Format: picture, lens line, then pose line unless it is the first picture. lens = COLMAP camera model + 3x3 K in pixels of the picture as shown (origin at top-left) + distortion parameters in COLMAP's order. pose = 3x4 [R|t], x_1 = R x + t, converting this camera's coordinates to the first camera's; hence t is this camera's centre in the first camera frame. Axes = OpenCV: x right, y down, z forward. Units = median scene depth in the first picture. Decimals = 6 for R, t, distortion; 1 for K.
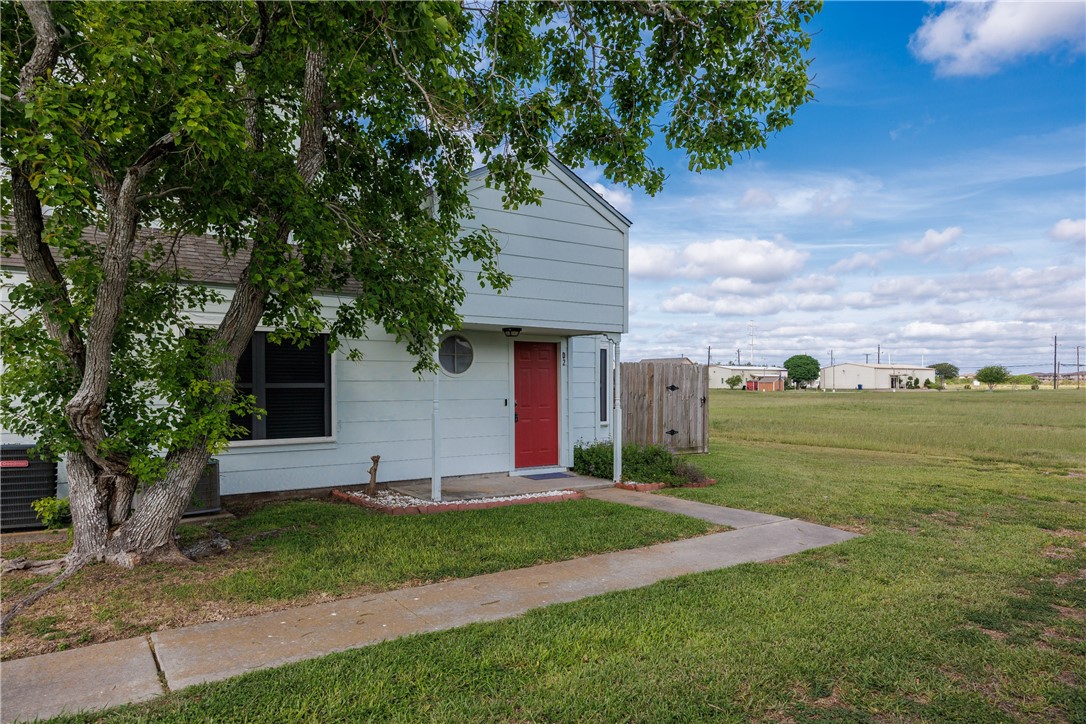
lens RADIAL K [[721.4, 0, 543.9], [0, 721.4, 369.4], [0, 0, 1]] dist [0.003905, 0.000444]
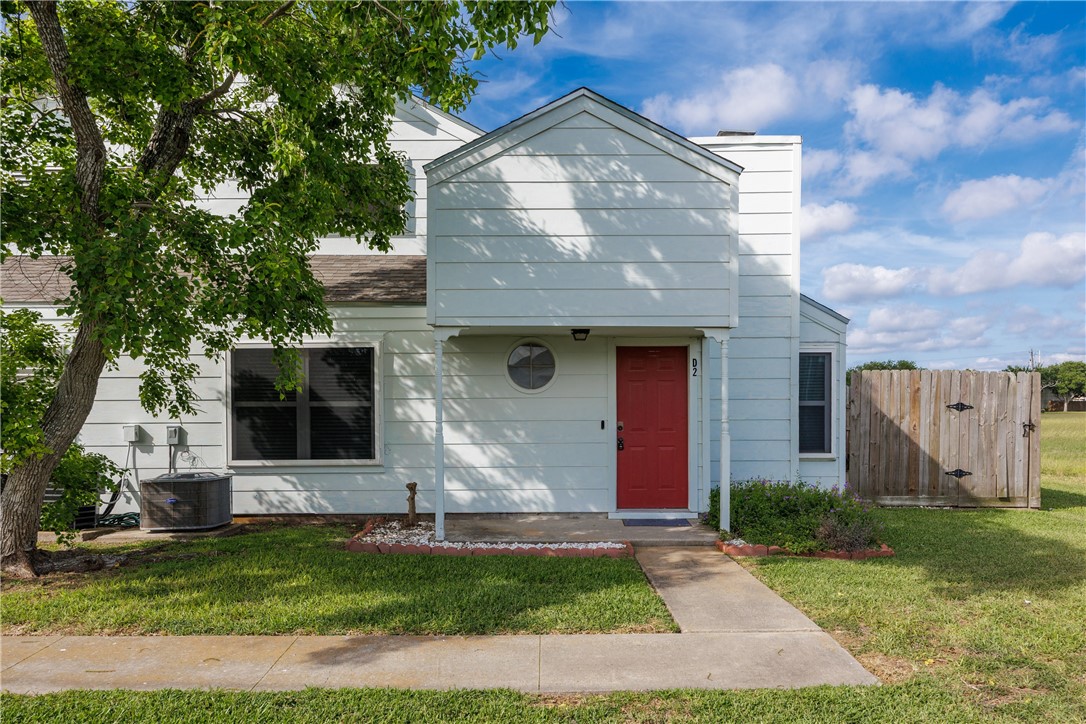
lens RADIAL K [[772.5, 0, 546.1], [0, 772.5, 408.0], [0, 0, 1]] dist [-0.006694, -0.002848]
pose [[0.819271, -0.000583, -0.573407, 0.378633], [0.014493, 0.999701, 0.019691, 0.009700], [0.573224, -0.024443, 0.819034, 0.271334]]
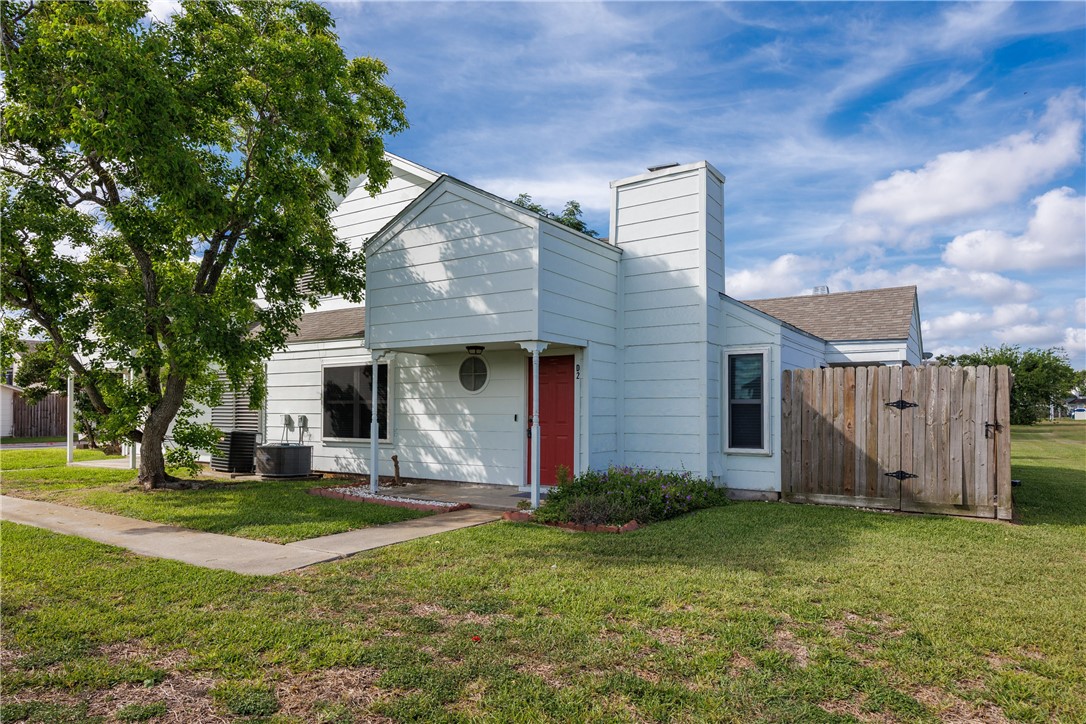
lens RADIAL K [[681.2, 0, 535.5], [0, 681.2, 385.7], [0, 0, 1]] dist [-0.029999, 0.001905]
pose [[0.358008, -0.031404, -0.933190, 0.851610], [0.017567, 0.999484, -0.026895, 0.026616], [0.933553, -0.006765, 0.358375, 0.677192]]
